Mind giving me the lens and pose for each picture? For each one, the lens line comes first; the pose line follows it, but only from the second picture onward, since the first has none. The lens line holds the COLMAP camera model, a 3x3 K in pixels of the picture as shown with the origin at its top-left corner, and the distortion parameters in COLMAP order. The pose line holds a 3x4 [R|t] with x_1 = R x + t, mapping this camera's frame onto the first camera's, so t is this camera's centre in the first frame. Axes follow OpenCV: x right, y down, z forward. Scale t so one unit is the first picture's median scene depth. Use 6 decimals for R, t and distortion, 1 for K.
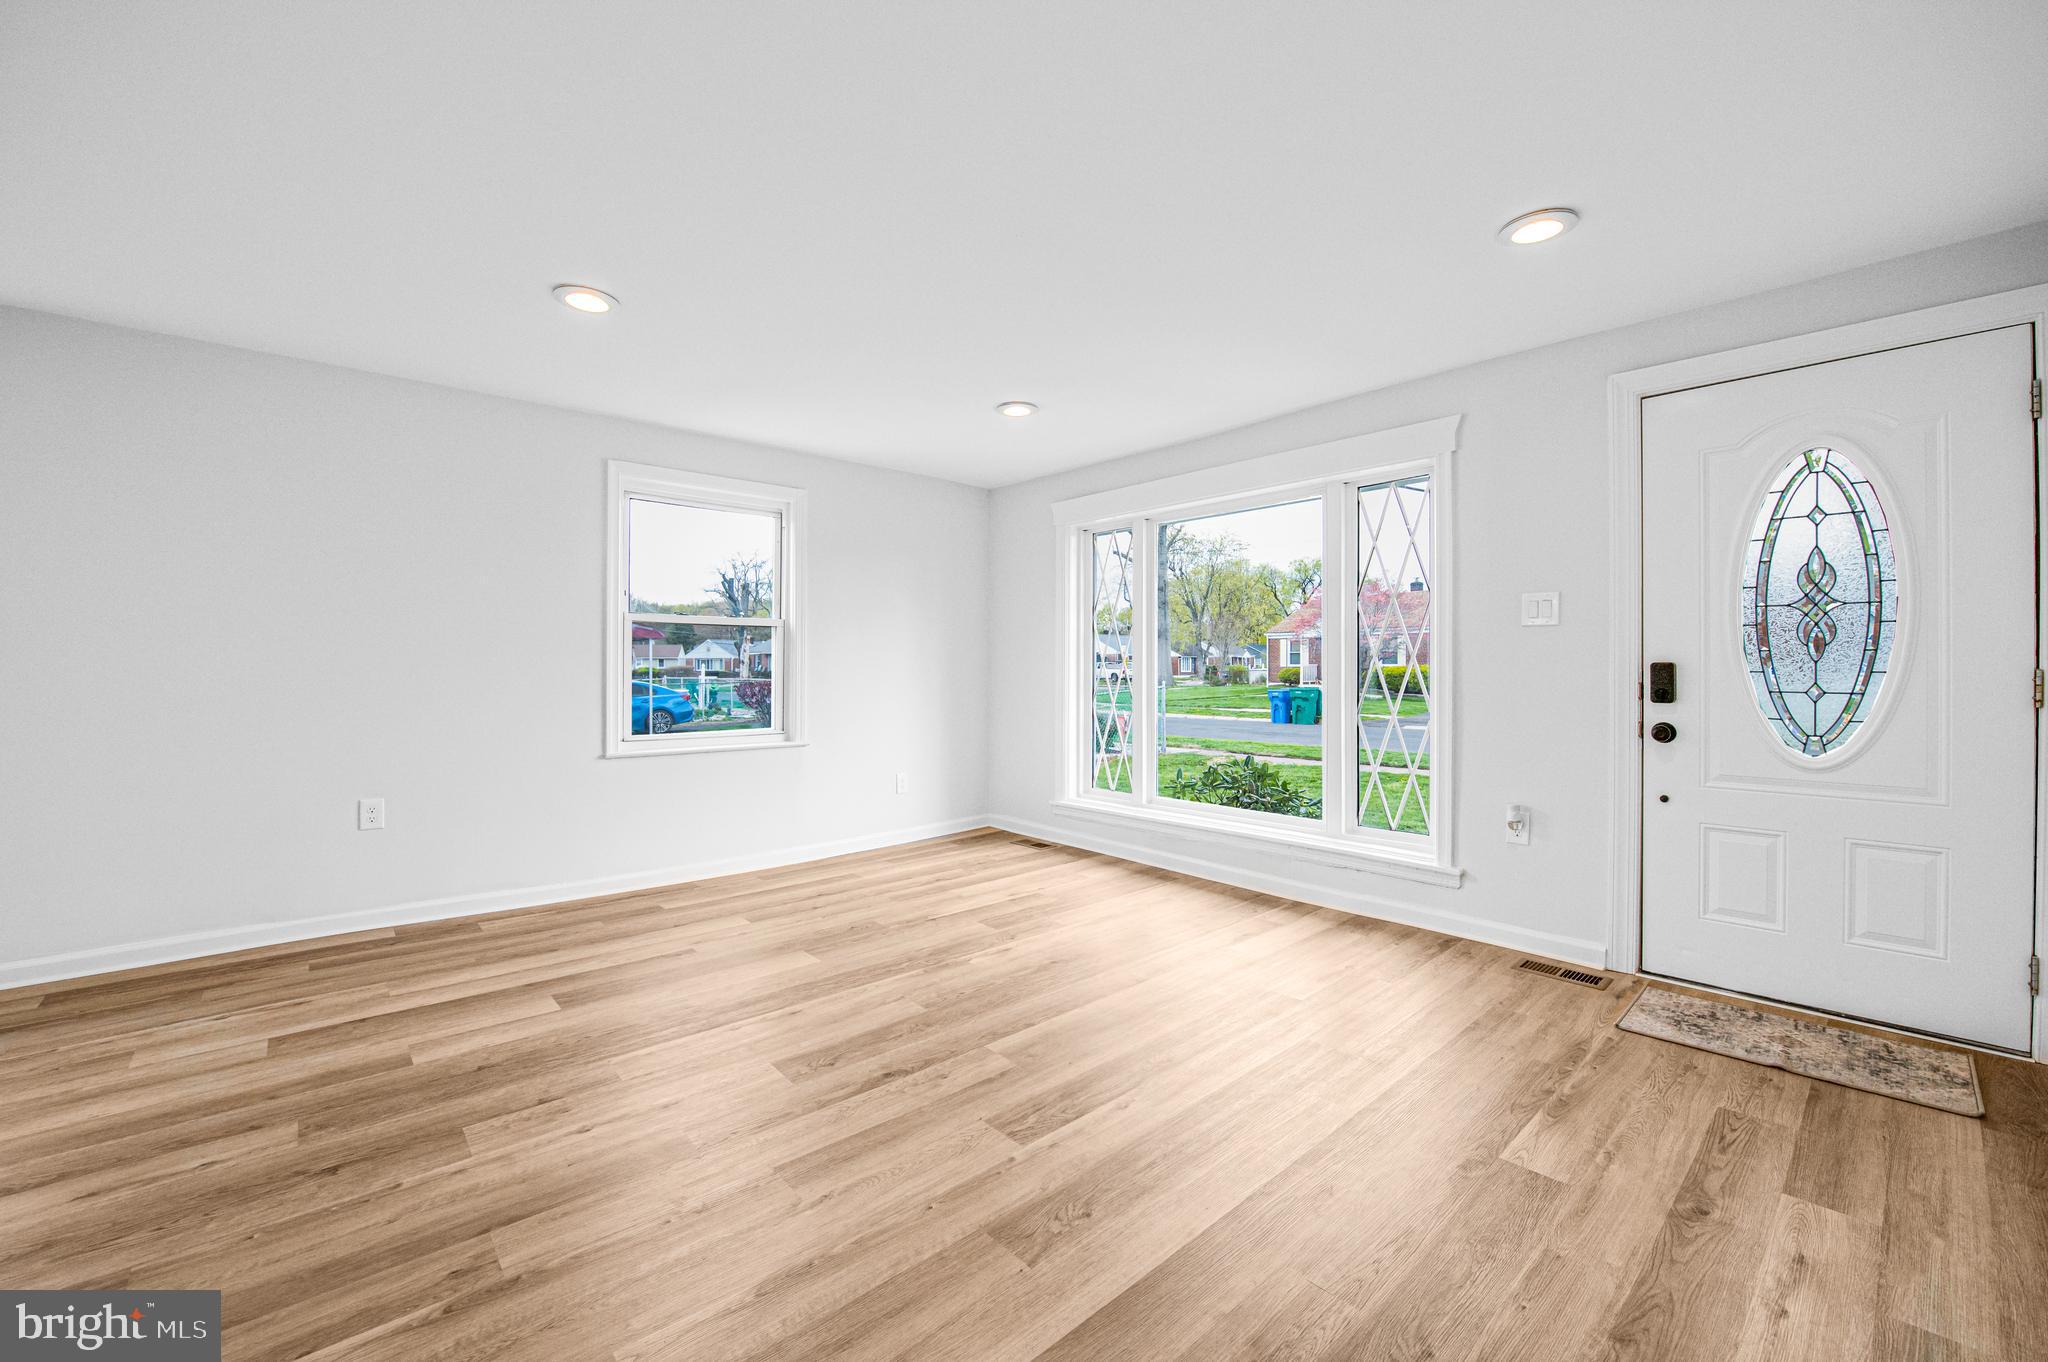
lens RADIAL K [[822.1, 0, 1022.4], [0, 822.1, 665.8], [0, 0, 1]] dist [-0.010561, -0.002214]
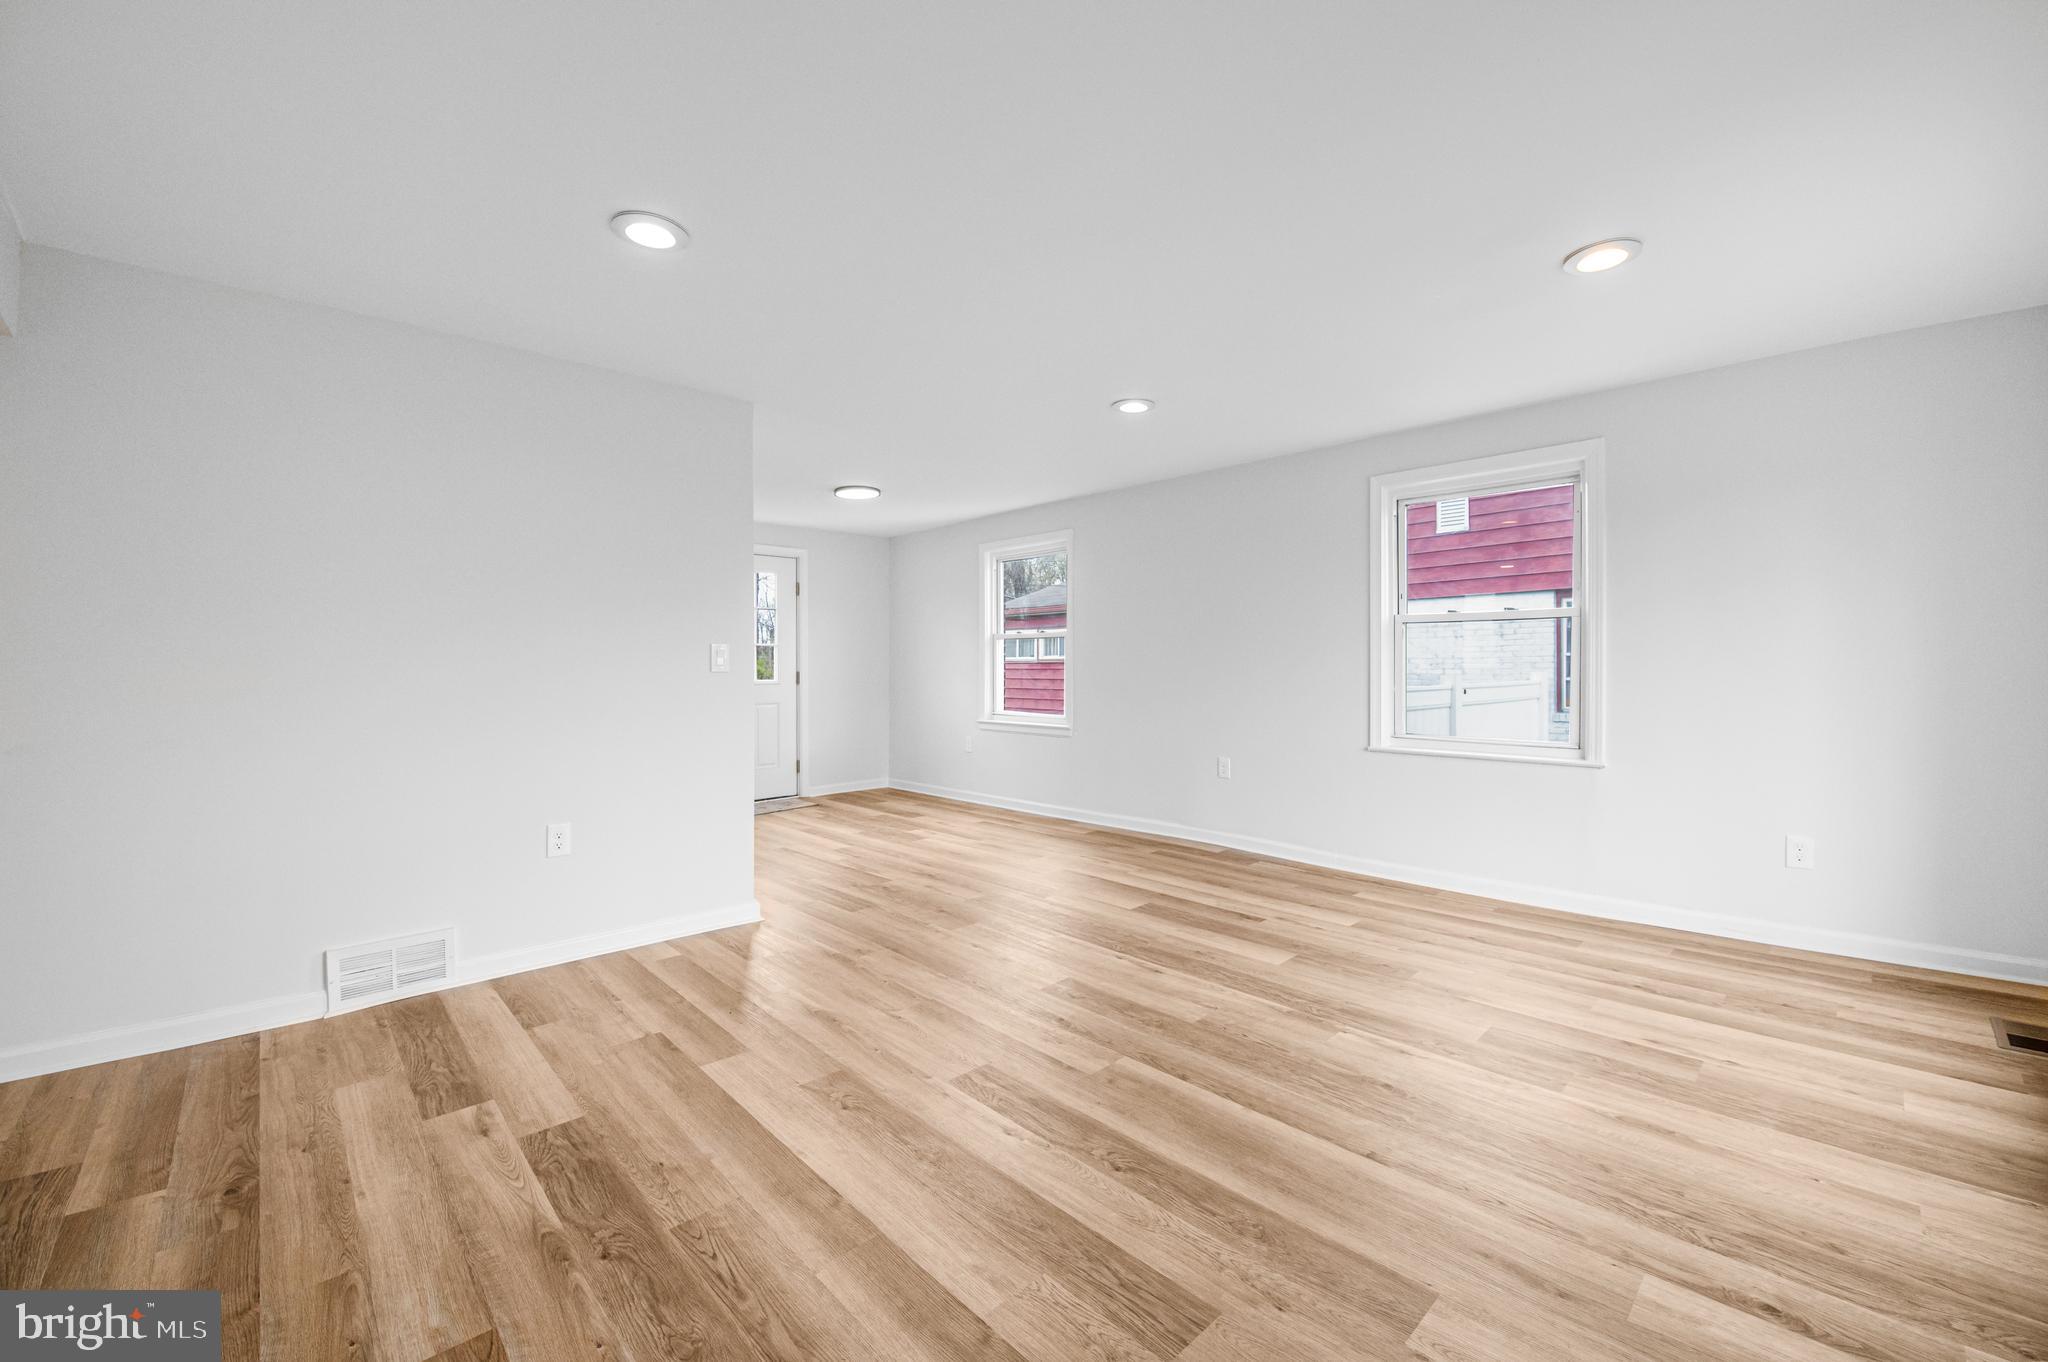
lens RADIAL K [[822.1, 0, 1050.8], [0, 822.1, 664.1], [0, 0, 1]] dist [-0.010561, -0.002214]
pose [[0.050288, 0.000349, -0.998735, 0.953764], [0.008051, 0.999967, 0.000755, -0.010897], [0.998702, -0.008079, 0.050284, 0.879587]]
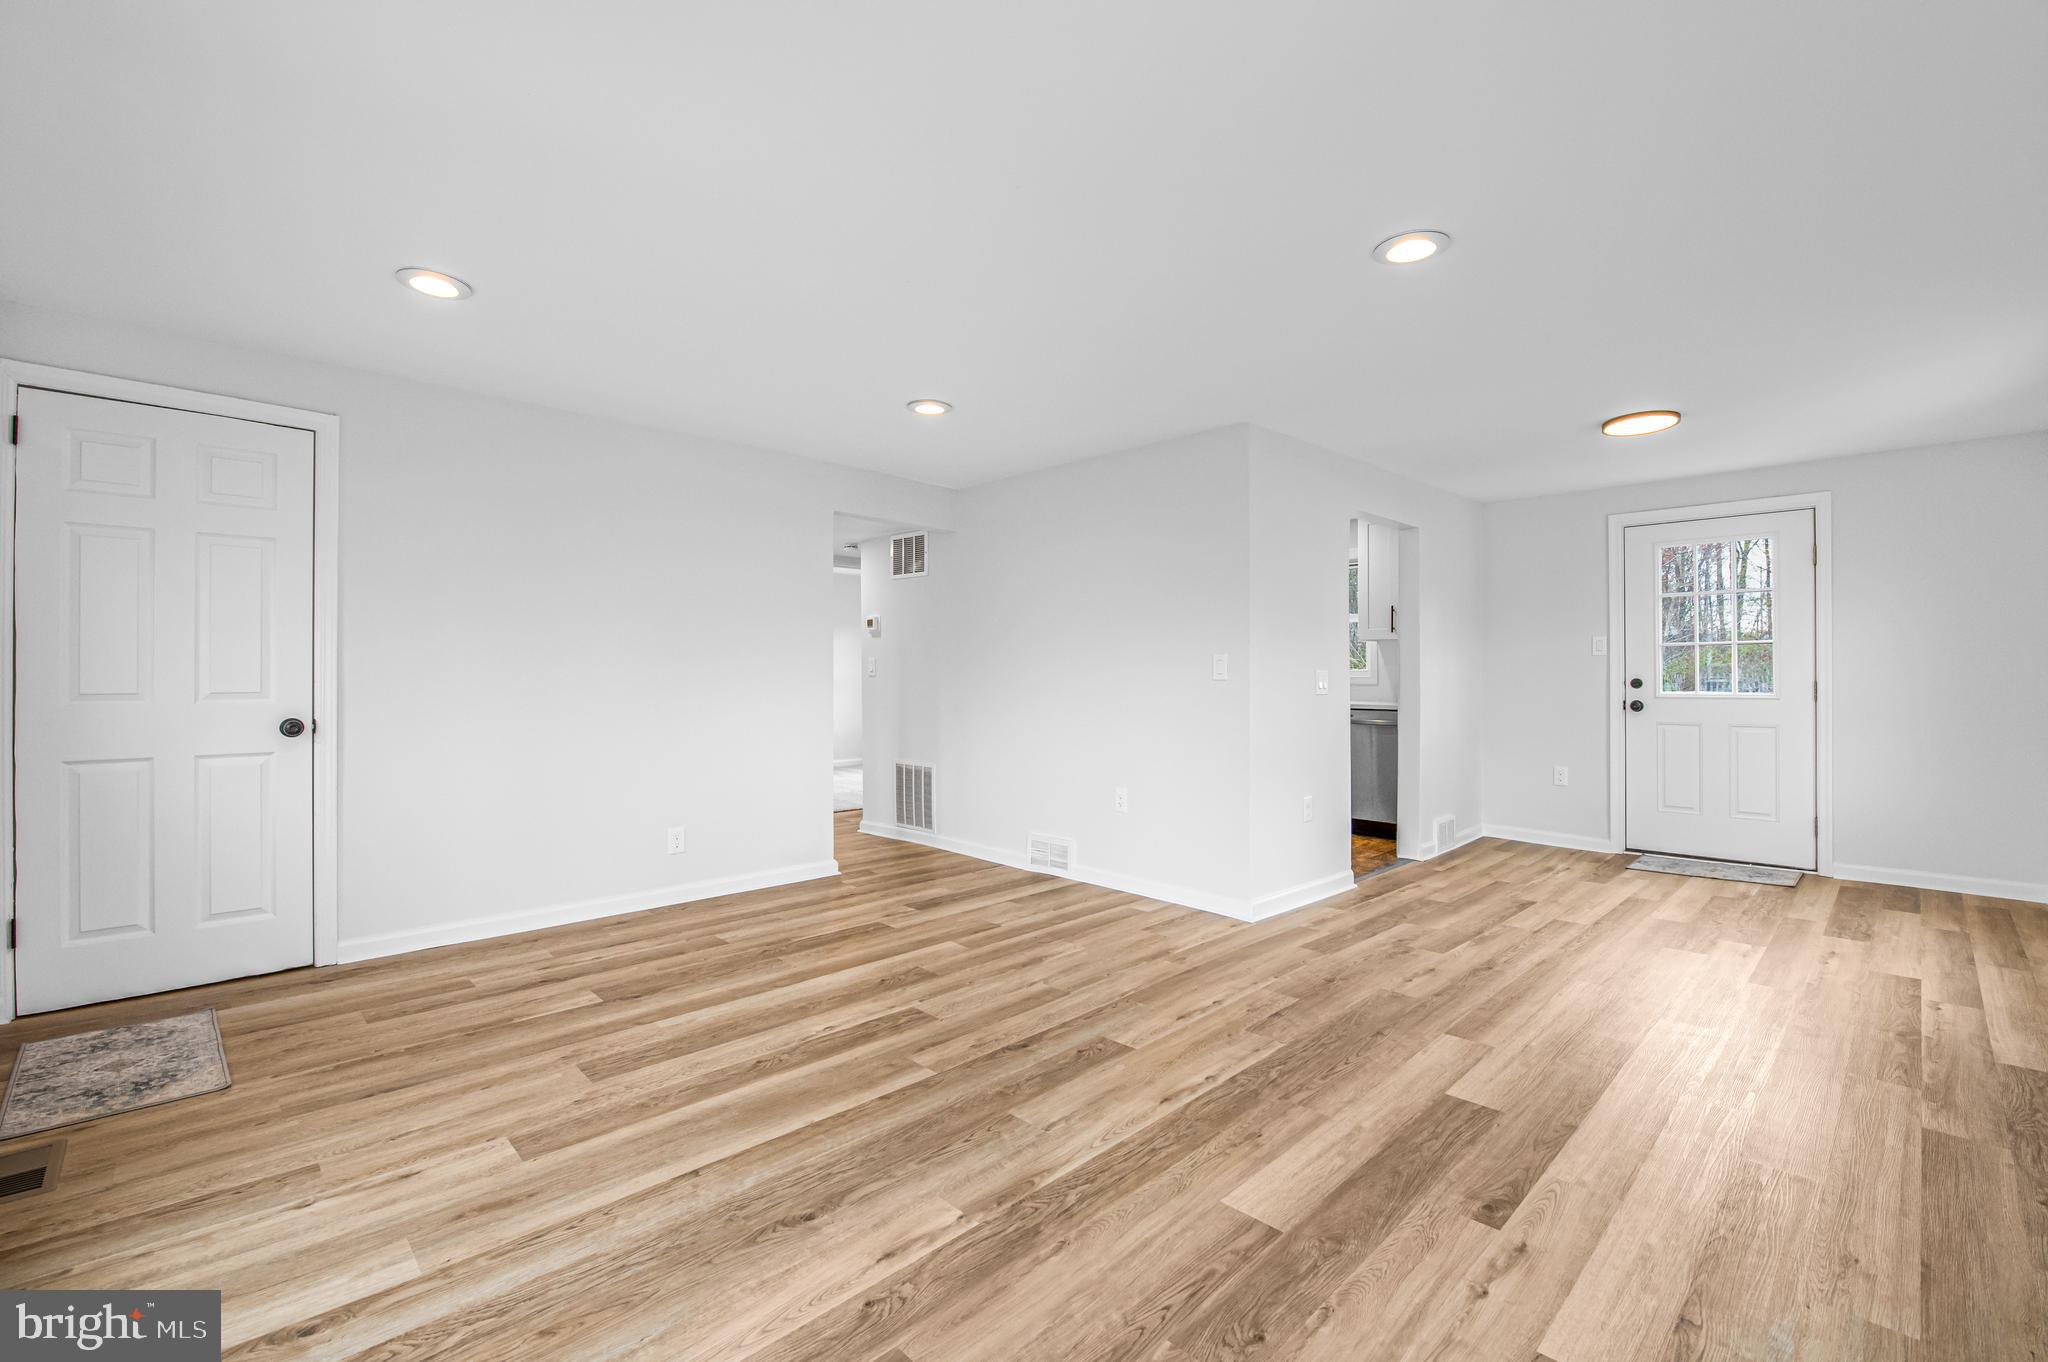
lens RADIAL K [[875.4, 0, 1029.7], [0, 875.4, 674.4], [0, 0, 1]] dist [-0.030552, -0.000523]
pose [[-0.998854, -0.000304, -0.047851, -0.108054], [-0.000232, 0.999999, -0.001512, -0.007715], [0.047851, -0.001499, -0.998853, 2.071358]]
